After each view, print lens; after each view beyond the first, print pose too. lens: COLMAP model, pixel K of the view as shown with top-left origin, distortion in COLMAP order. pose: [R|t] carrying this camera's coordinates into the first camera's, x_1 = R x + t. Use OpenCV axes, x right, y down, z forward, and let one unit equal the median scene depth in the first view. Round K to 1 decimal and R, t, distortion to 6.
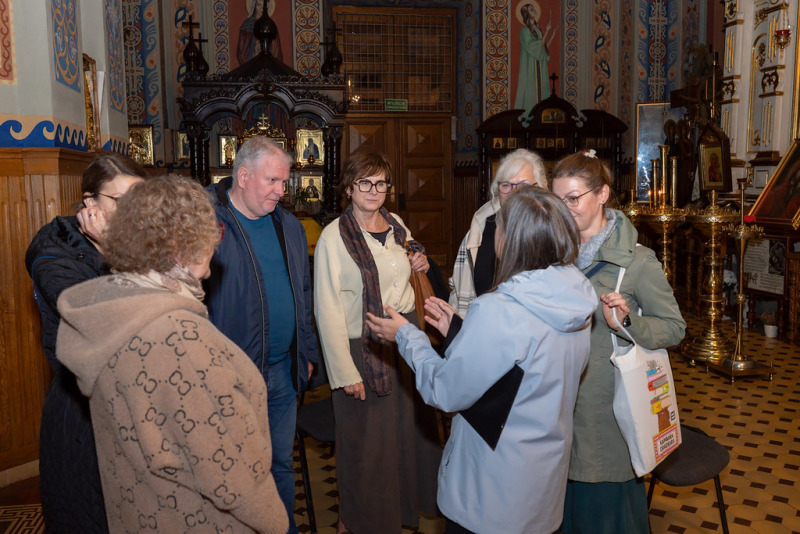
lens RADIAL K [[802.8, 0, 400.0], [0, 802.8, 267.0], [0, 0, 1]] dist [-0.001232, -0.006908]
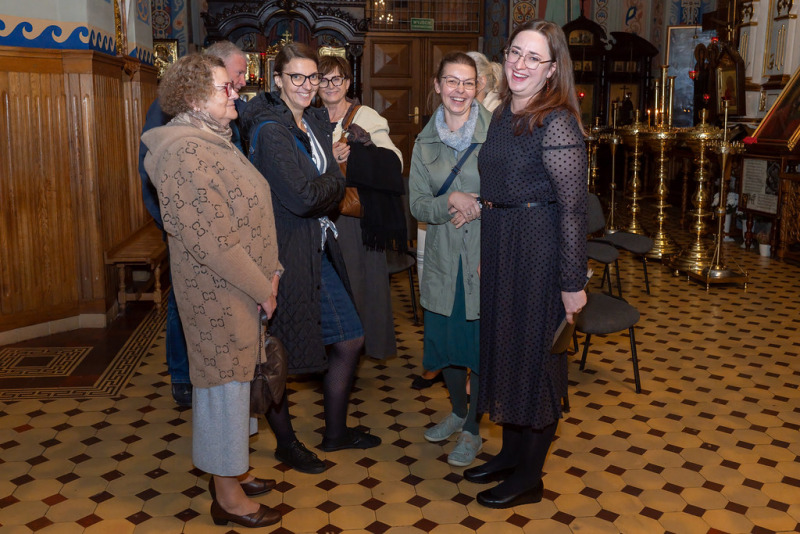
lens RADIAL K [[877.7, 0, 400.0], [0, 877.7, 267.0], [0, 0, 1]] dist [-0.006986, -0.018658]
pose [[0.998098, 0.029782, -0.053976, 0.050496], [-0.026152, 0.997427, 0.066745, 0.034994], [0.055825, -0.065206, 0.996309, -0.134470]]
